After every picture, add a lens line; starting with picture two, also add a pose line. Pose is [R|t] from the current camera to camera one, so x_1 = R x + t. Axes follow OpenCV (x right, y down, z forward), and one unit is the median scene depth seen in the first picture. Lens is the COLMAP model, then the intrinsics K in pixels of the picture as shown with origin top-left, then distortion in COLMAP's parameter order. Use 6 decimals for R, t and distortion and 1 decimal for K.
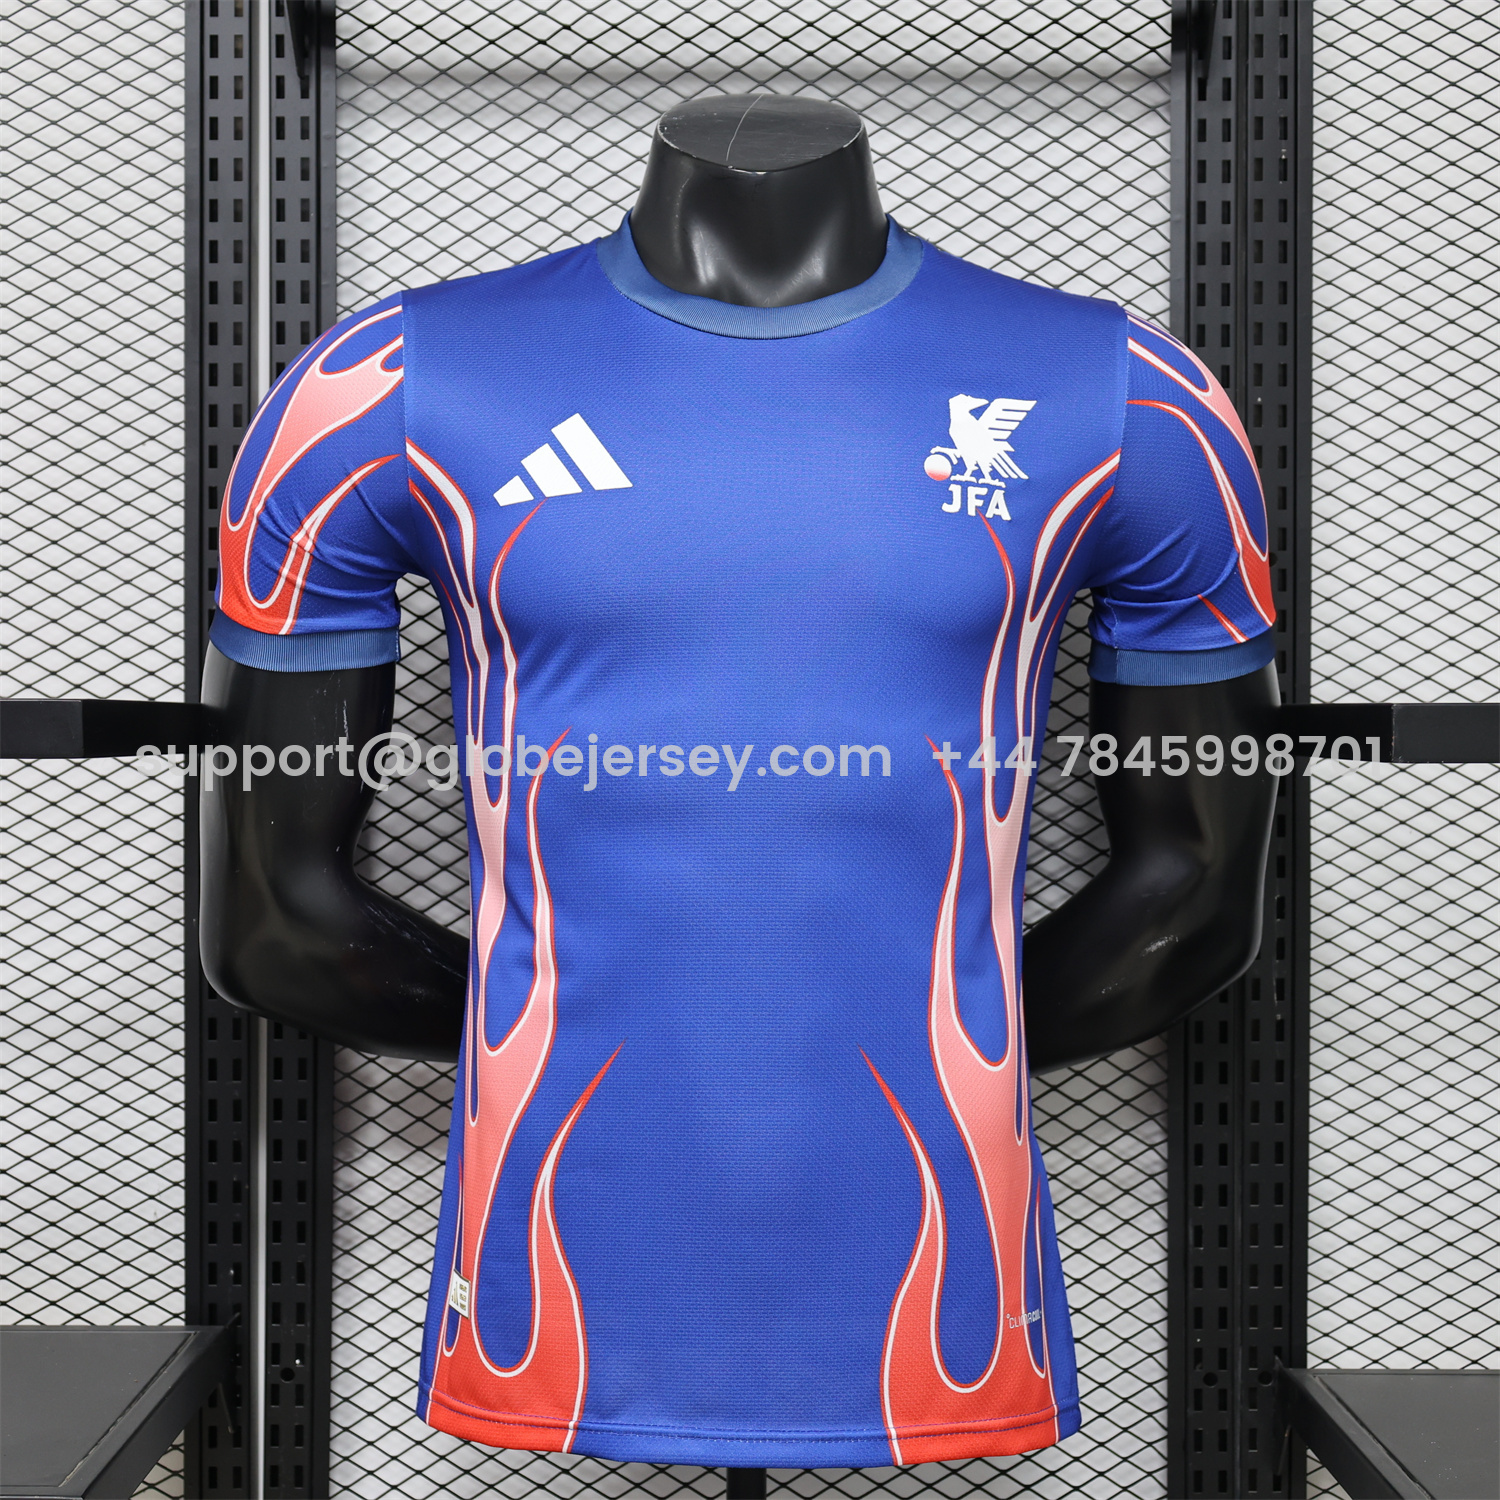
lens RADIAL K [[2262.1, 0, 758.3], [0, 2262.1, 751.5], [0, 0, 1]] dist [0.003101, 0.000000]
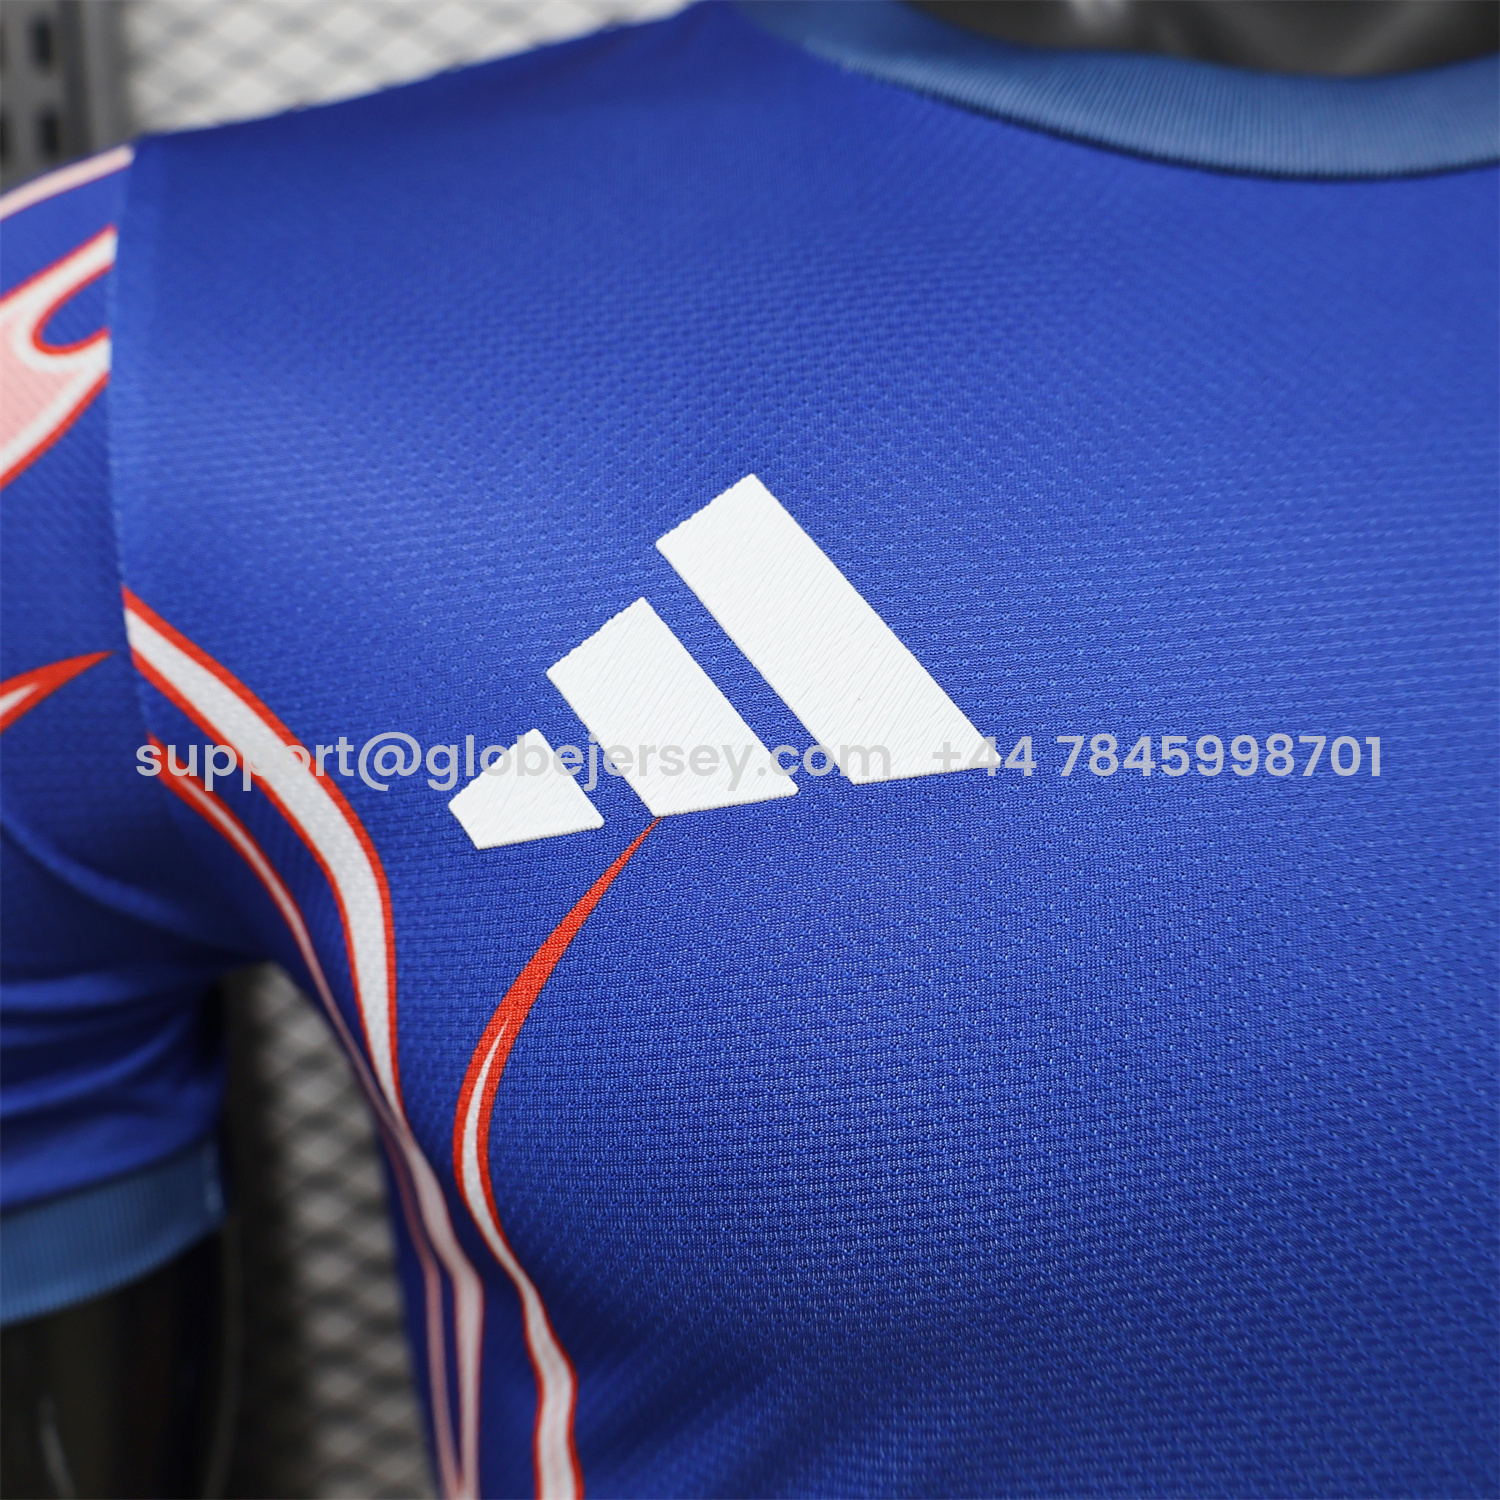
lens RADIAL K [[1397.7, 0, 745.5], [0, 1397.7, 747.2], [0, 0, 1]] dist [-0.000024, 0.000000]
pose [[0.998267, -0.052218, 0.027120, -0.083593], [0.050460, 0.996806, 0.061903, -0.123694], [-0.030266, -0.060427, 0.997714, 0.807488]]
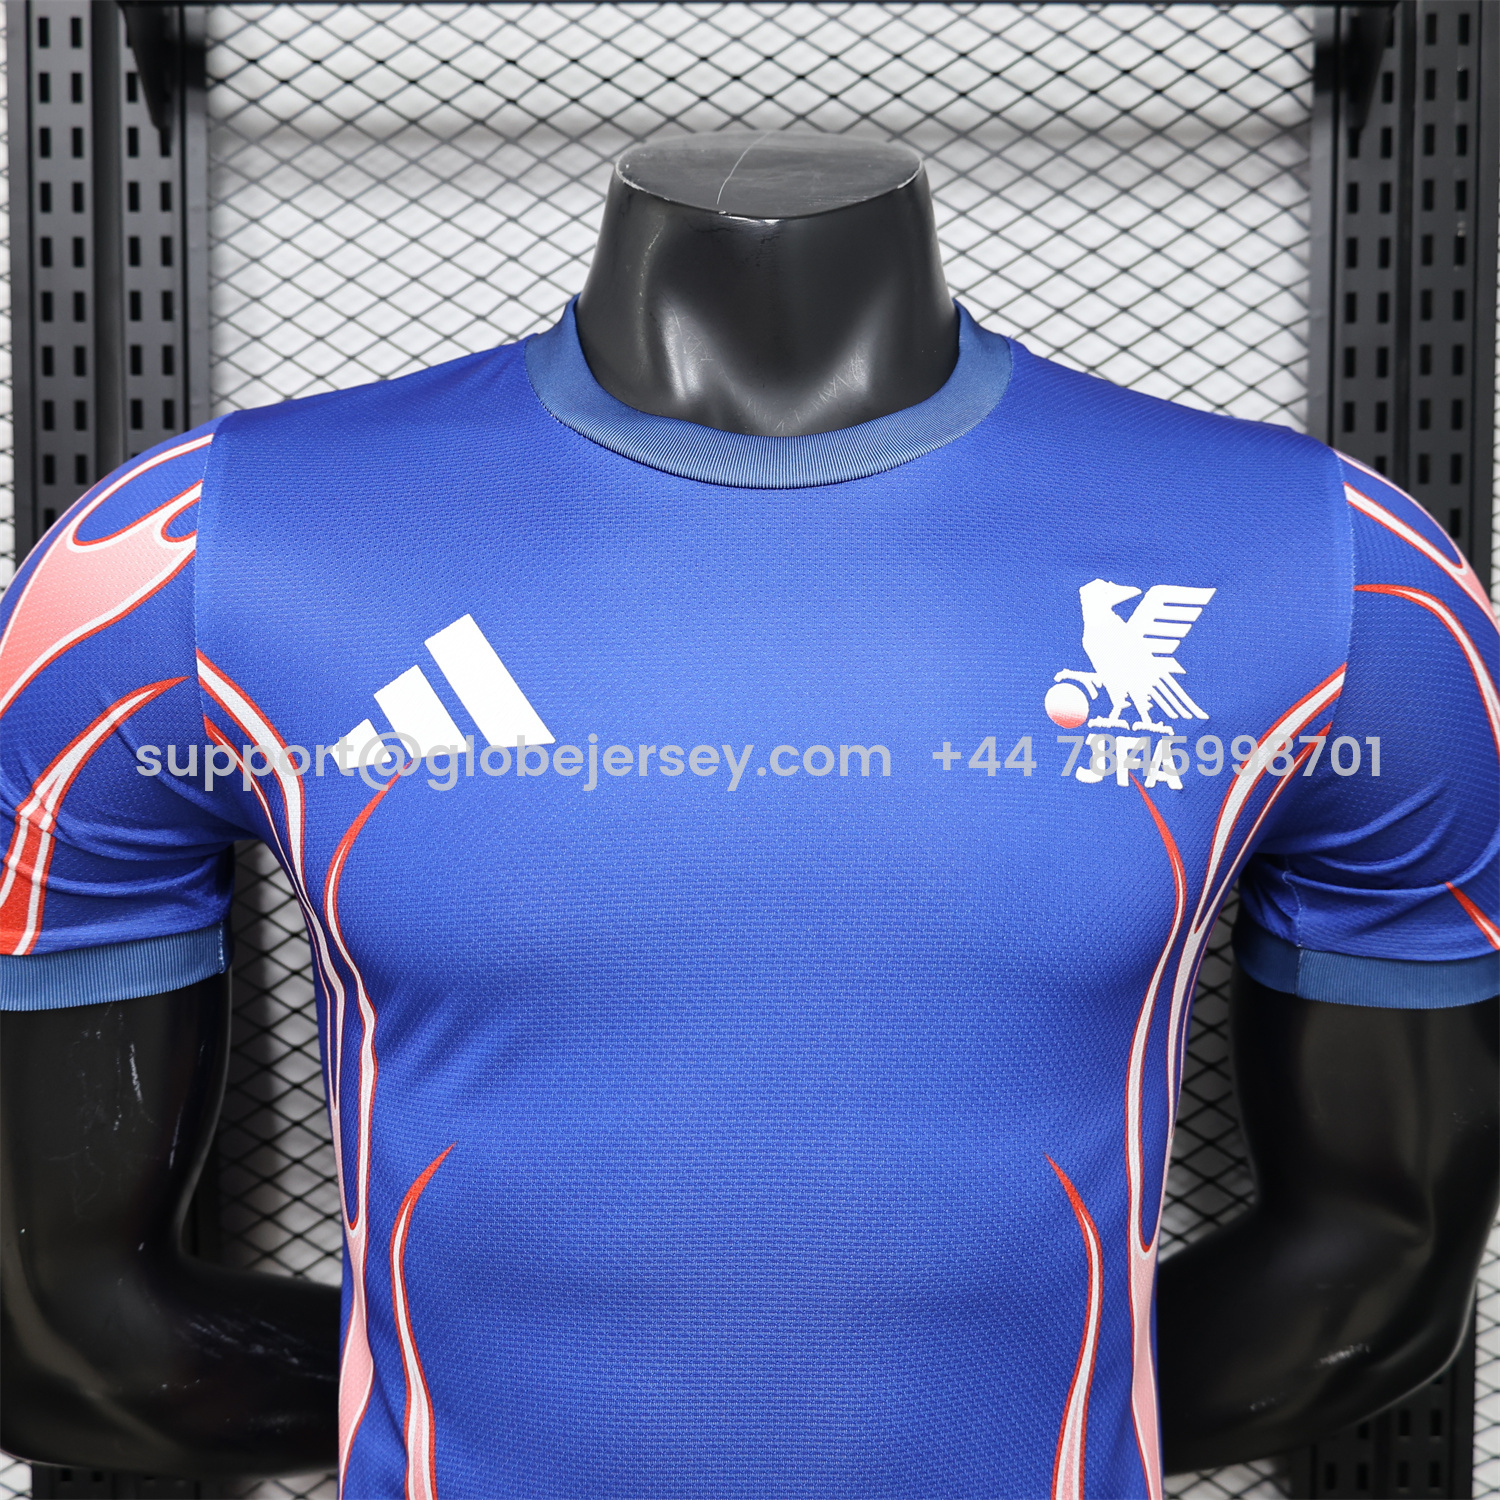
lens RADIAL K [[1397.7, 0, 753.2], [0, 1397.7, 747.1], [0, 0, 1]] dist [-0.000024, 0.000000]
pose [[0.999992, 0.000101, -0.004069, -0.002260], [0.000026, 0.999514, 0.031182, -0.121313], [0.004070, -0.031182, 0.999505, 0.604662]]
